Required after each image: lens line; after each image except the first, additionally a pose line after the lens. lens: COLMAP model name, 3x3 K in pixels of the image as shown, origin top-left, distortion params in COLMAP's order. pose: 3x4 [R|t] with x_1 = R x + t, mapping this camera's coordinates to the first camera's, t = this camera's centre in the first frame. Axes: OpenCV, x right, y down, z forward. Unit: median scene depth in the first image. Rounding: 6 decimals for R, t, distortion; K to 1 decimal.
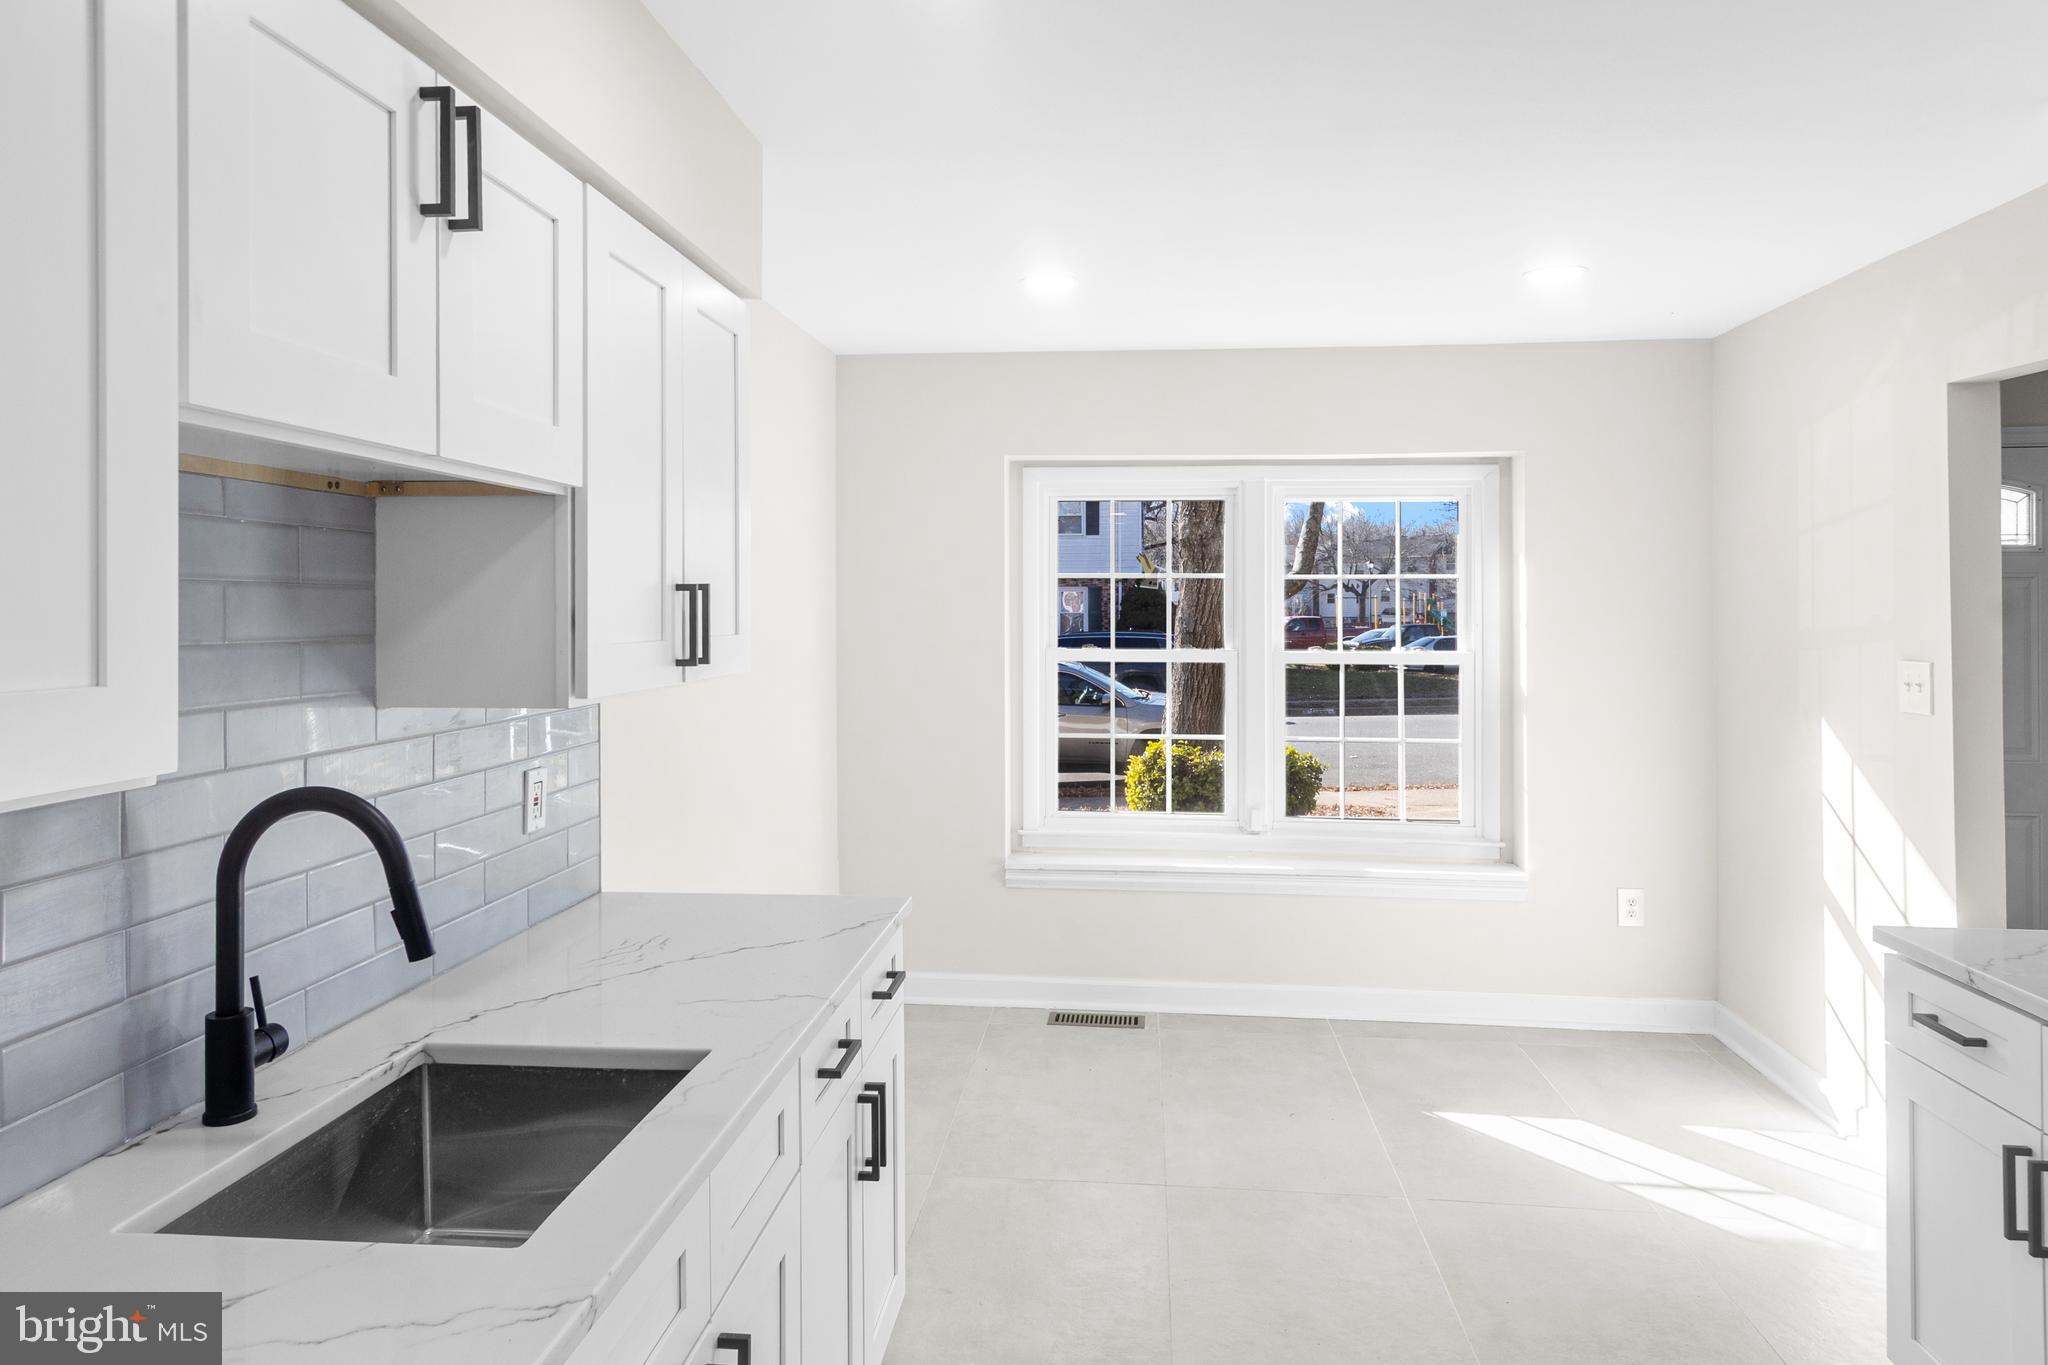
lens RADIAL K [[1291.5, 0, 1020.8], [0, 1291.5, 607.1], [0, 0, 1]] dist [0.007286, 0.000508]
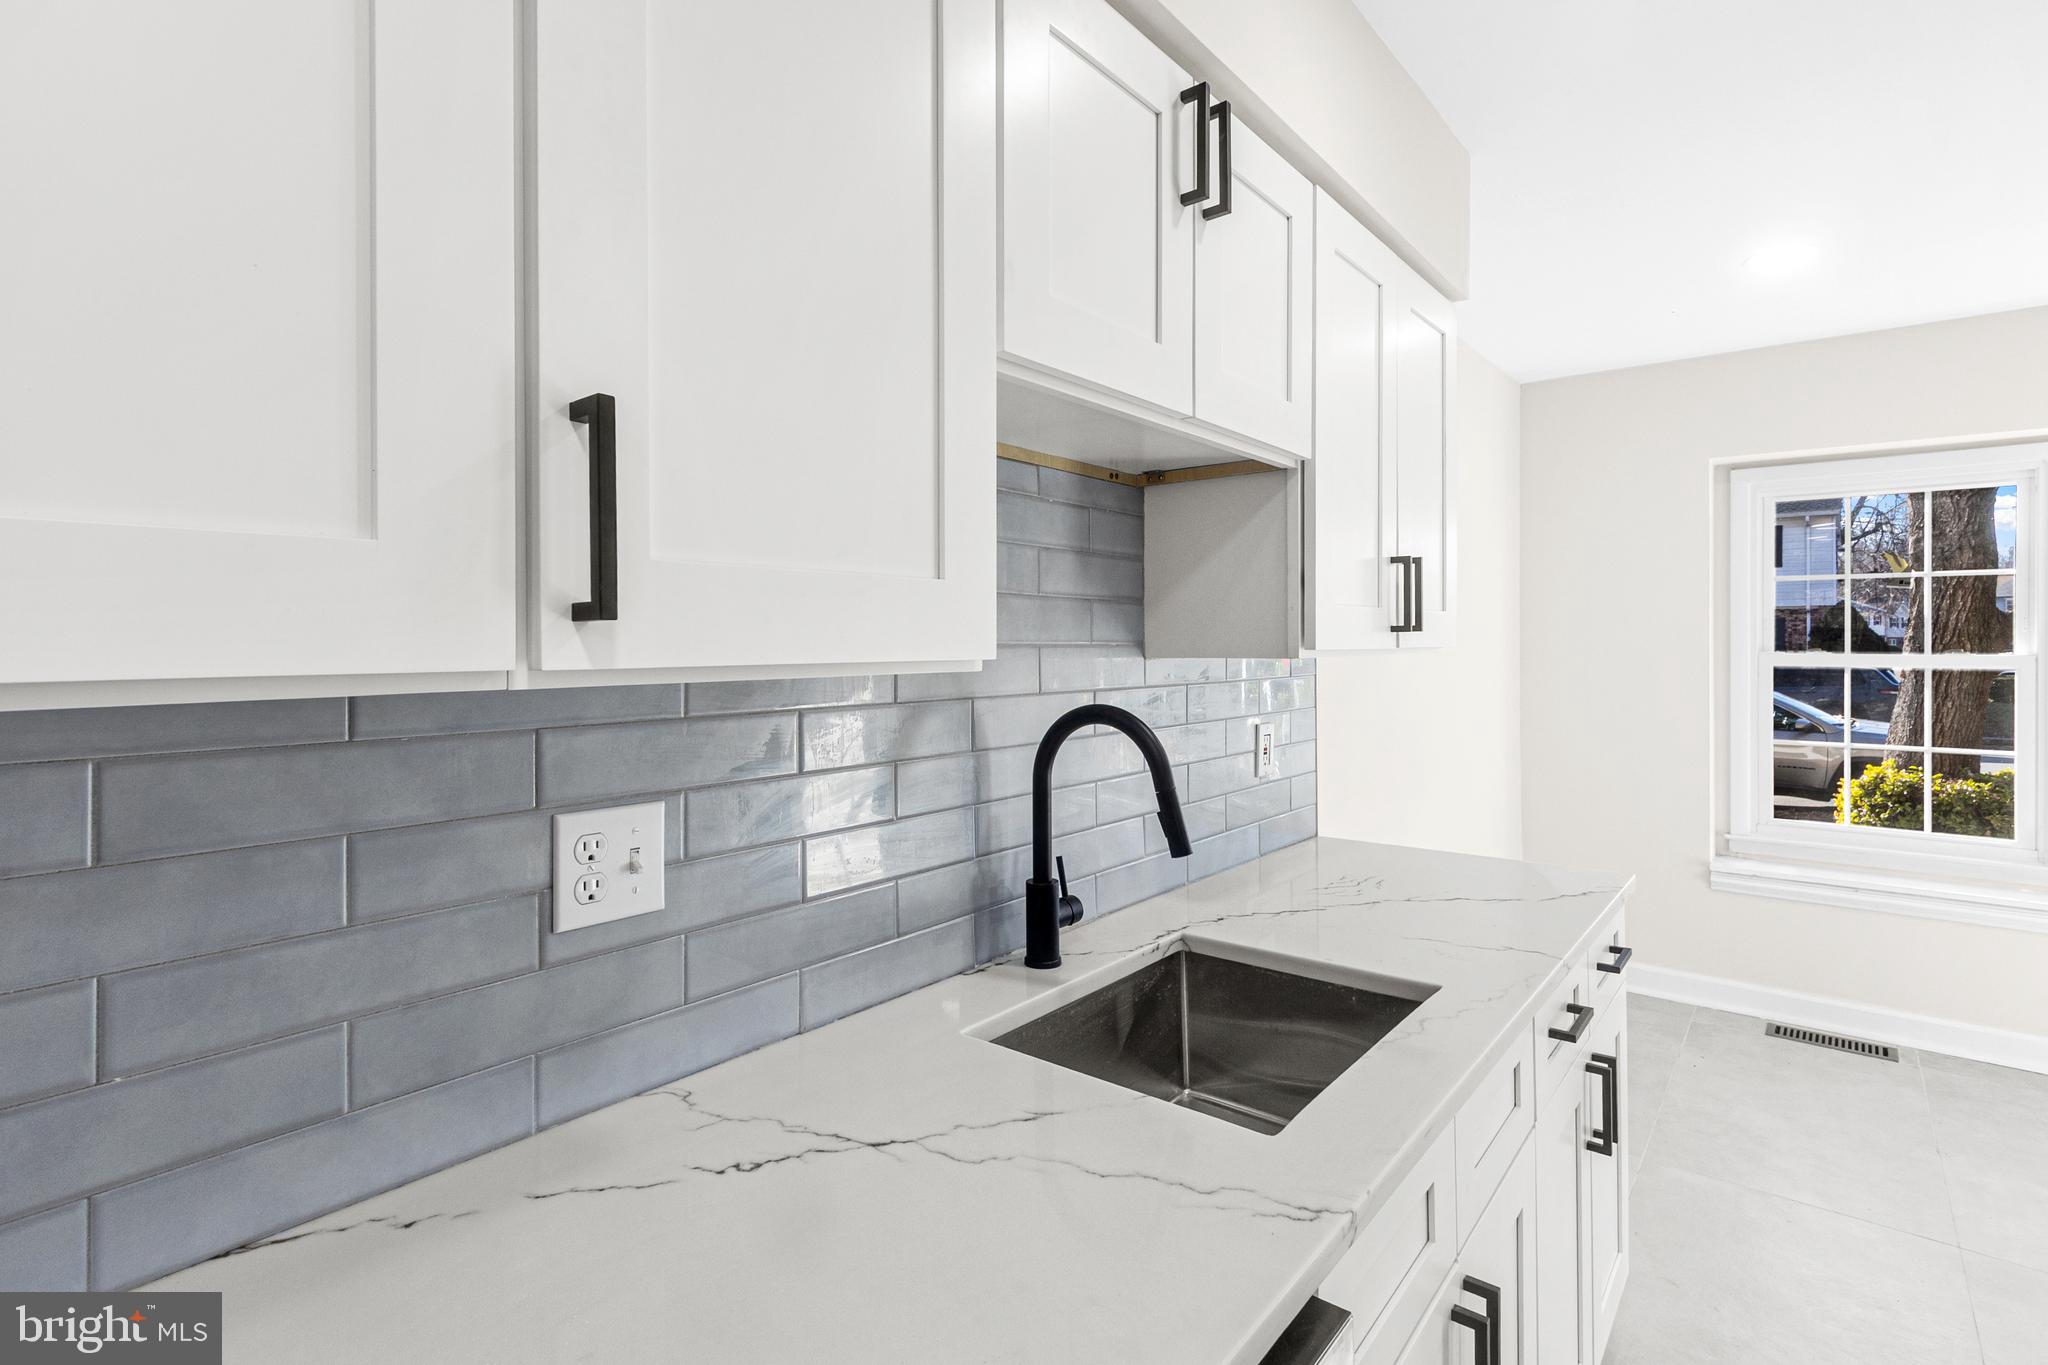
lens RADIAL K [[986.5, 0, 1014.6], [0, 986.5, 647.9], [0, 0, 1]] dist [0.026084, -0.013028]
pose [[0.830176, 0.000703, -0.557501, -0.063560], [0.002200, 0.999987, 0.004537, 0.054430], [0.557497, -0.004994, 0.830164, 0.123816]]
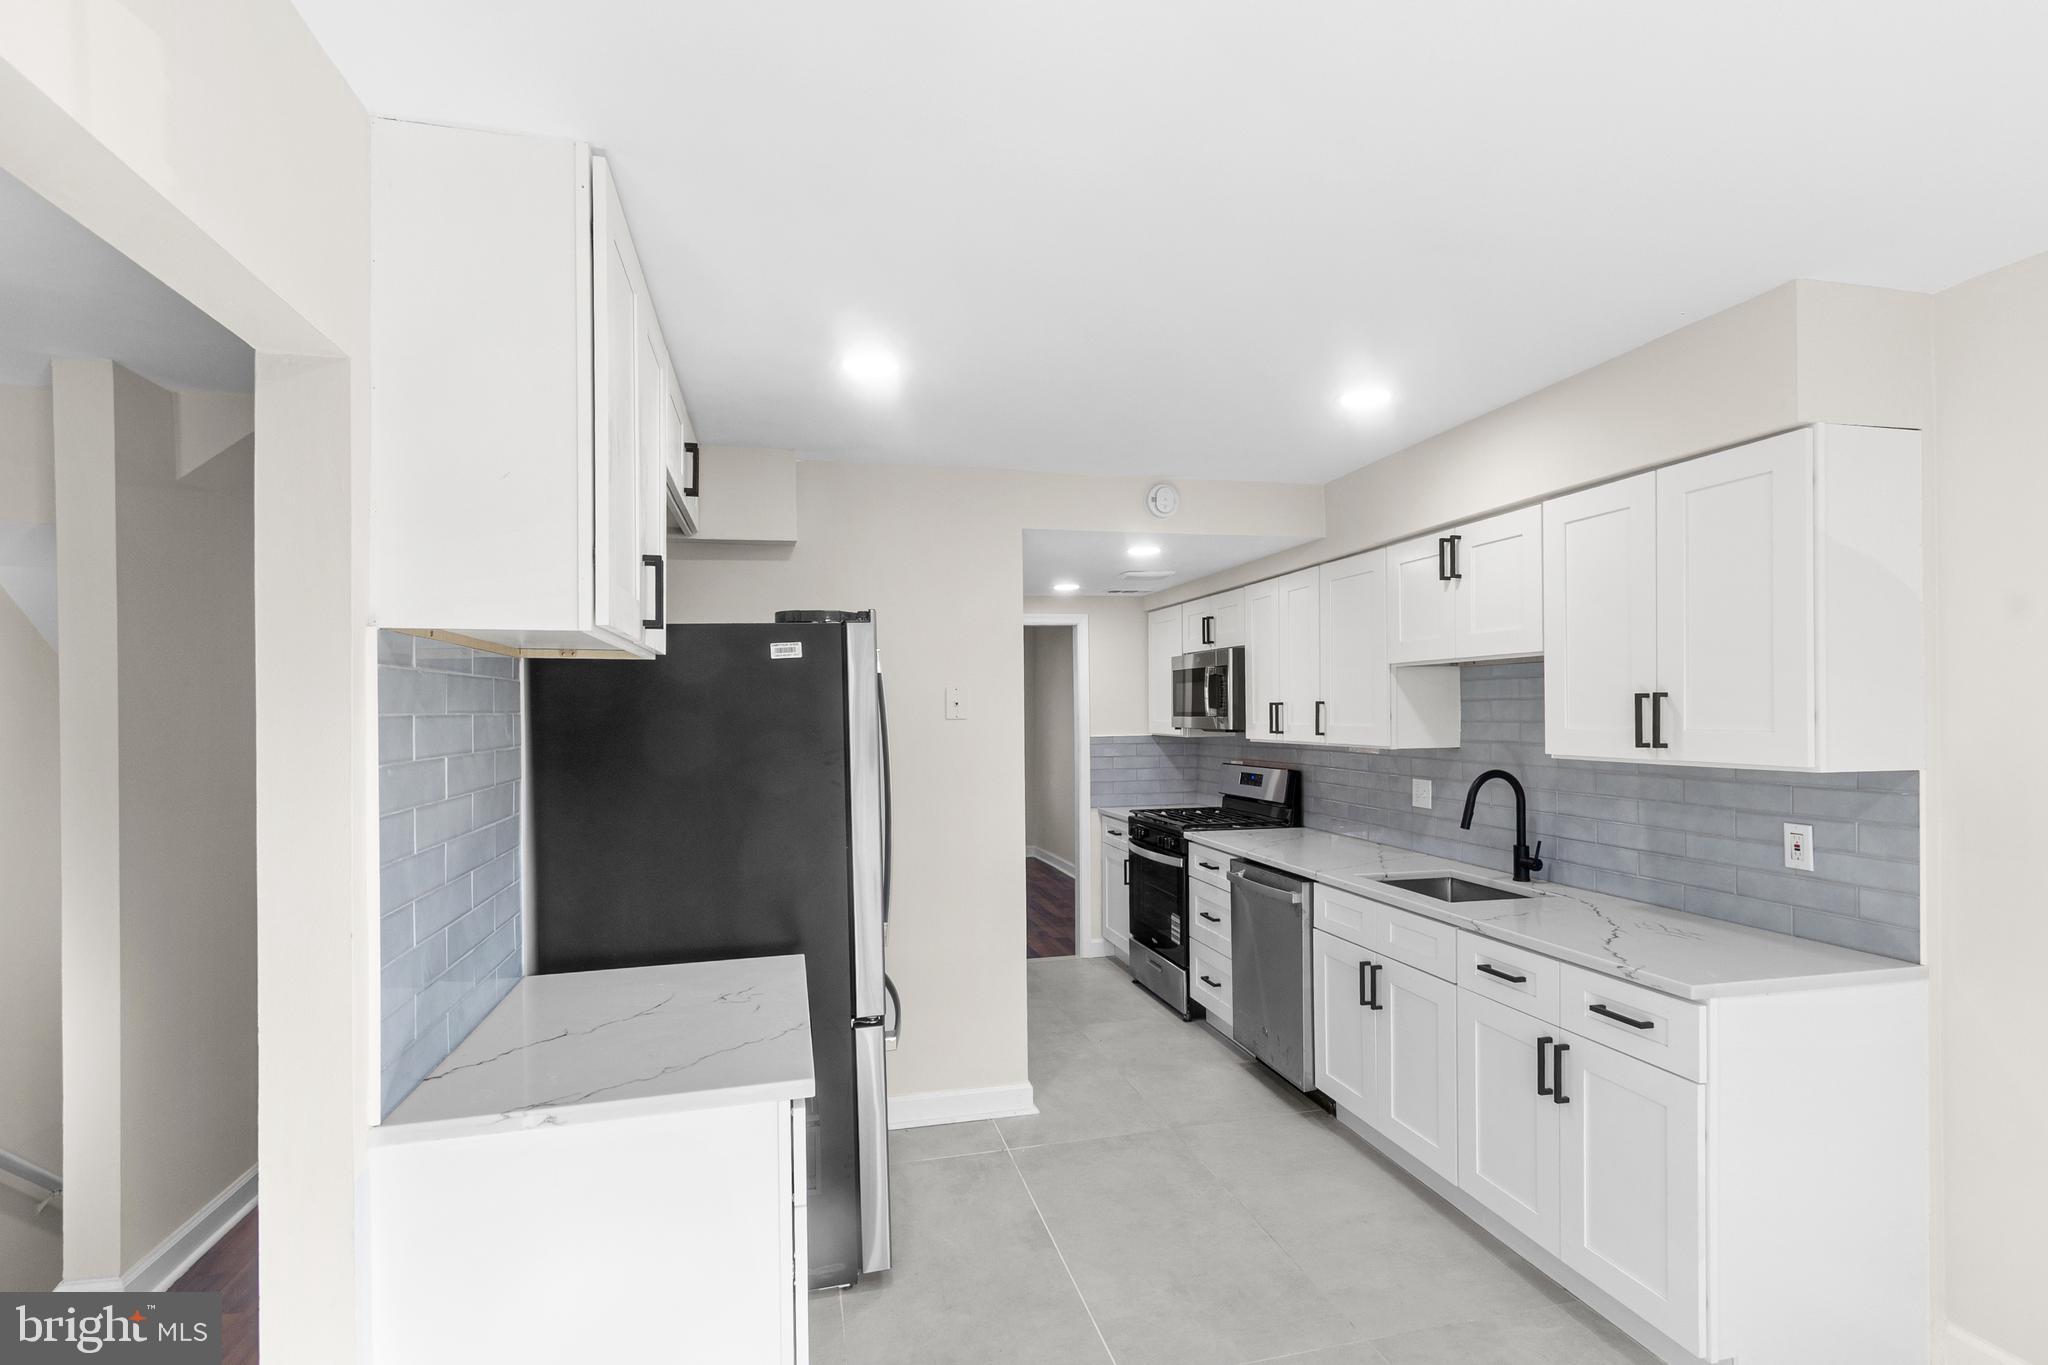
lens RADIAL K [[969.0, 0, 1017.8], [0, 969.0, 711.2], [0, 0, 1]] dist [0.010351, -0.000645]
pose [[-0.946169, 0.009947, -0.323522, 0.807731], [0.009763, 0.999950, 0.002192, -0.007093], [0.323527, -0.001084, -0.946218, 1.843271]]
